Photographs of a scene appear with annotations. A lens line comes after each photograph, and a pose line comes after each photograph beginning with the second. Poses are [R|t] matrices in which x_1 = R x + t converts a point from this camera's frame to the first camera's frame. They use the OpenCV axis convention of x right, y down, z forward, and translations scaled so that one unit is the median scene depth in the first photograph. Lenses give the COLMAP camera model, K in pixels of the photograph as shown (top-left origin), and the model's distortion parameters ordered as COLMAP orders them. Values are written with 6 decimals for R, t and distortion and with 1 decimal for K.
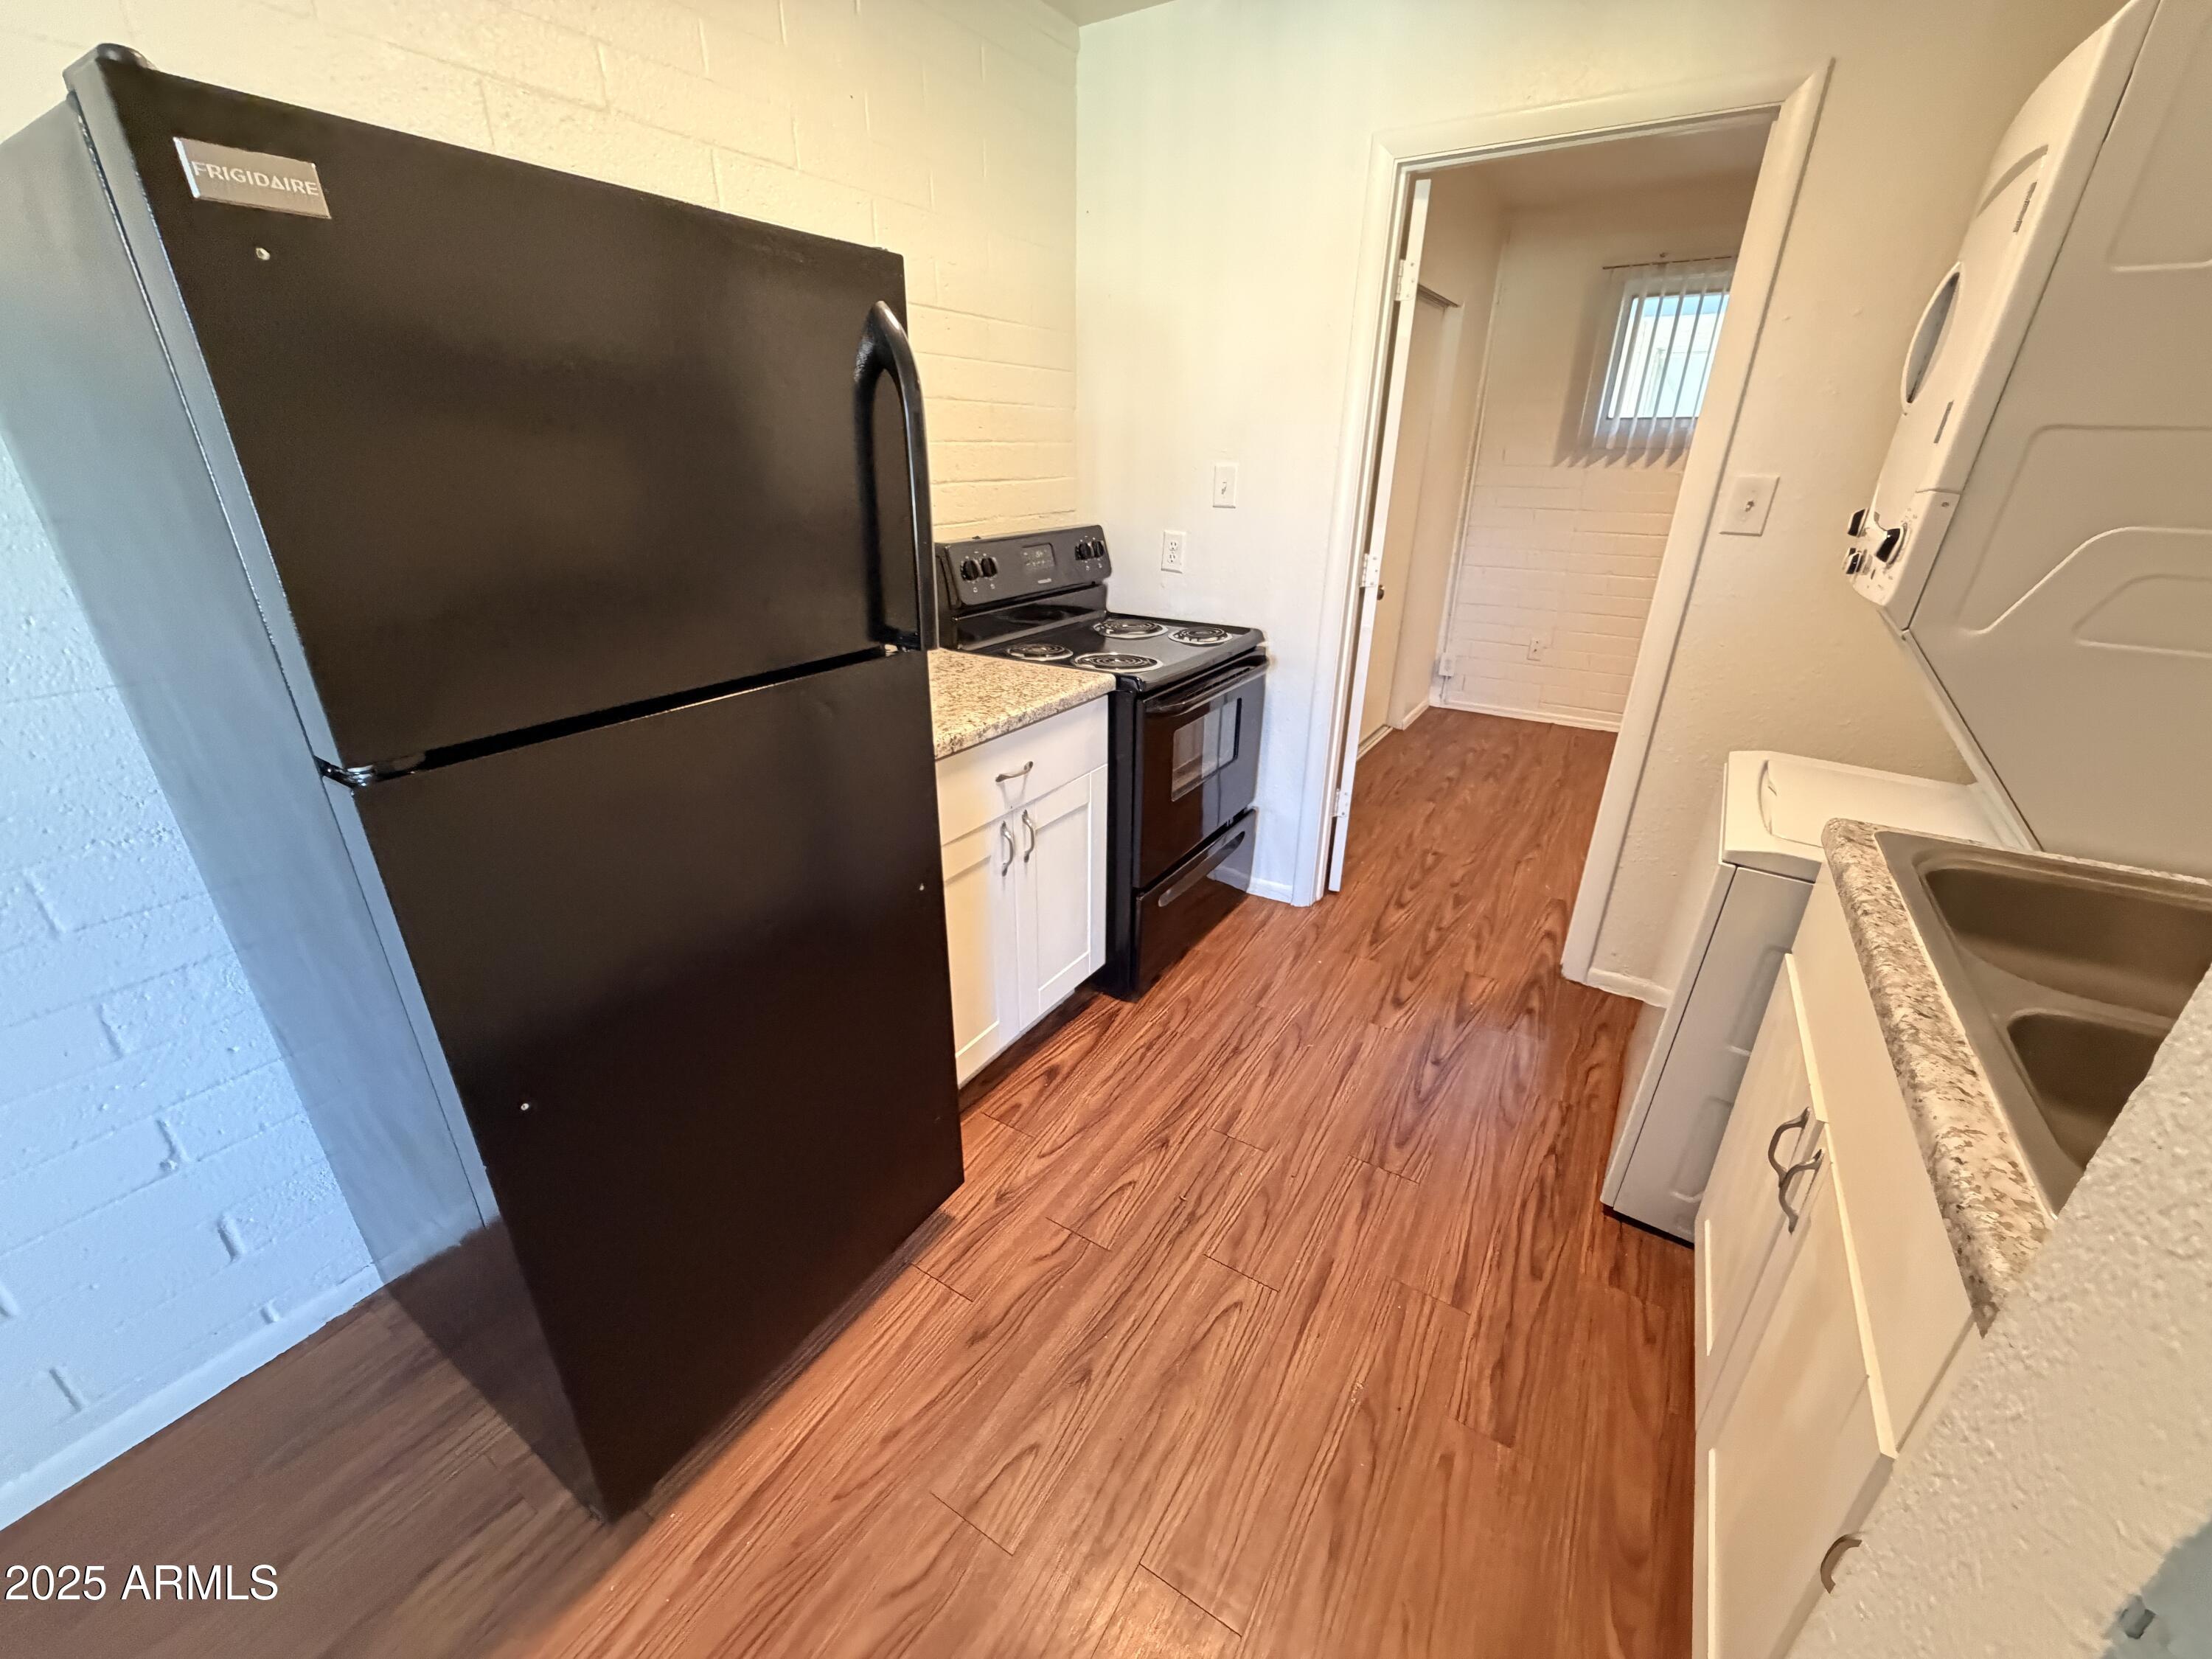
lens RADIAL K [[882.5, 0, 1098.6], [0, 882.5, 831.2], [0, 0, 1]] dist [0.001442, 0.000112]
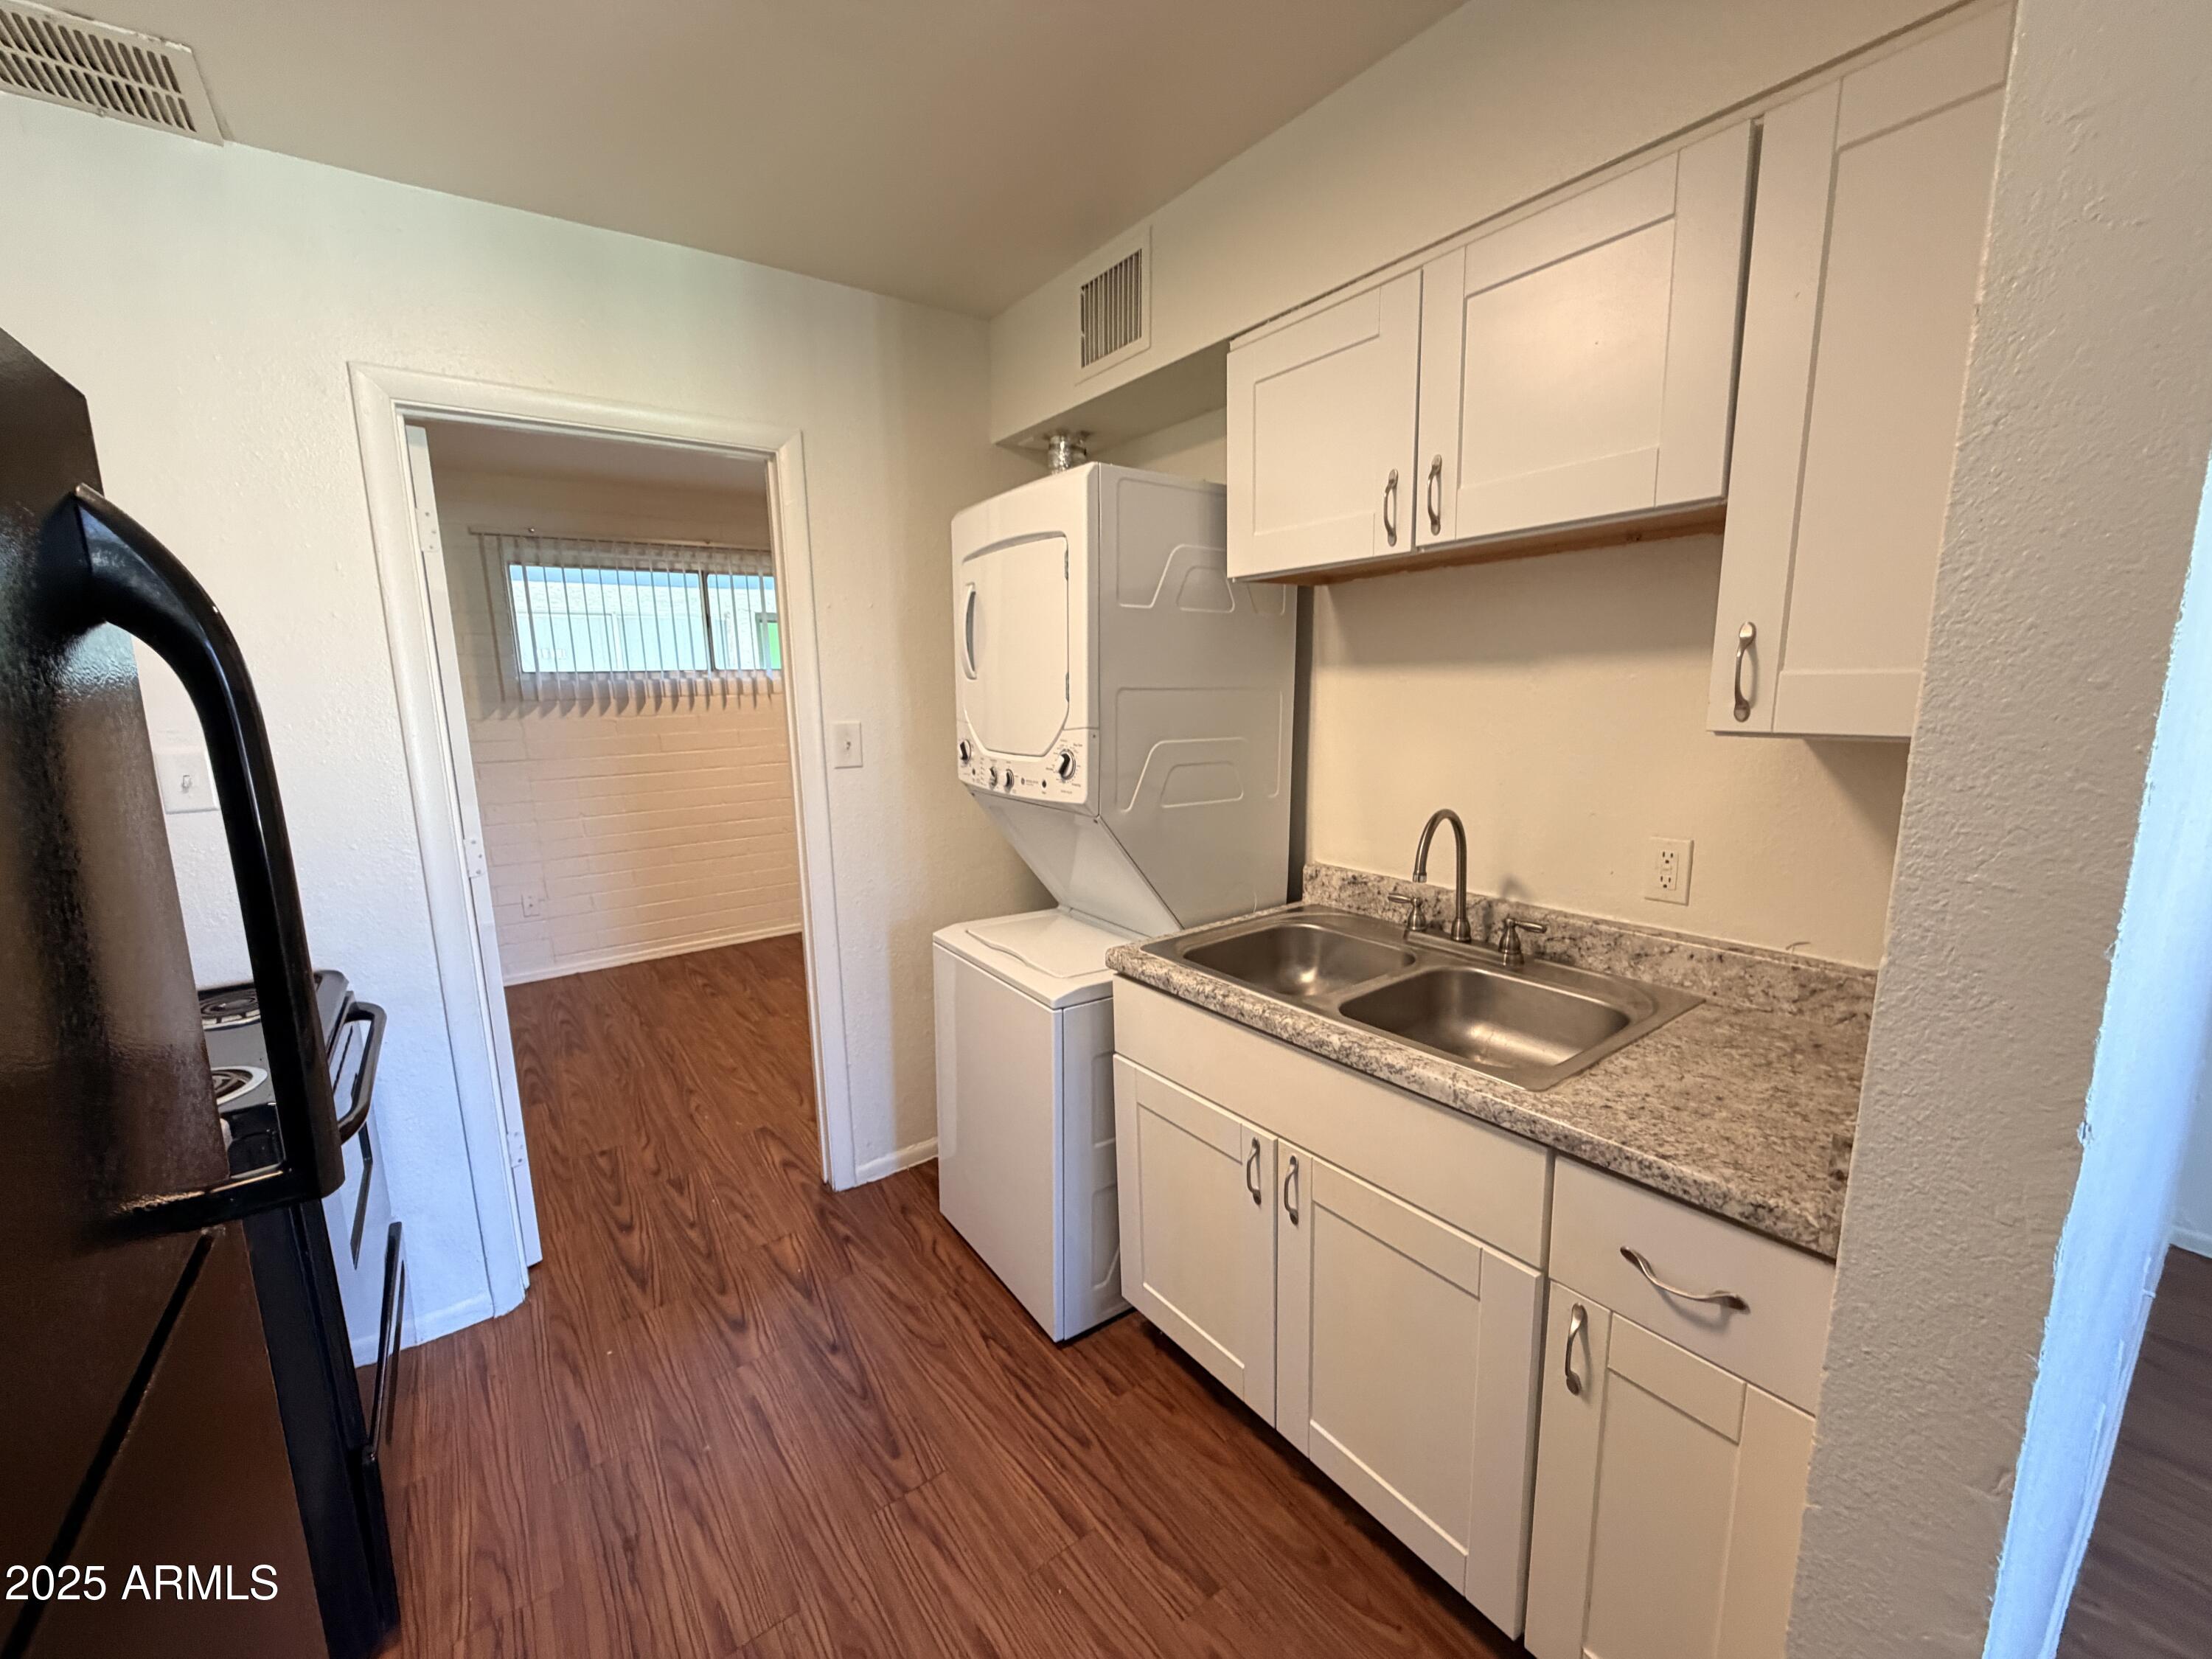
lens RADIAL K [[882.5, 0, 1098.6], [0, 882.5, 831.2], [0, 0, 1]] dist [0.001442, 0.000112]
pose [[0.370957, -0.174596, 0.912090, -0.252526], [0.395200, 0.918471, 0.015085, -0.132681], [-0.840362, 0.354862, 0.409713, 0.237824]]
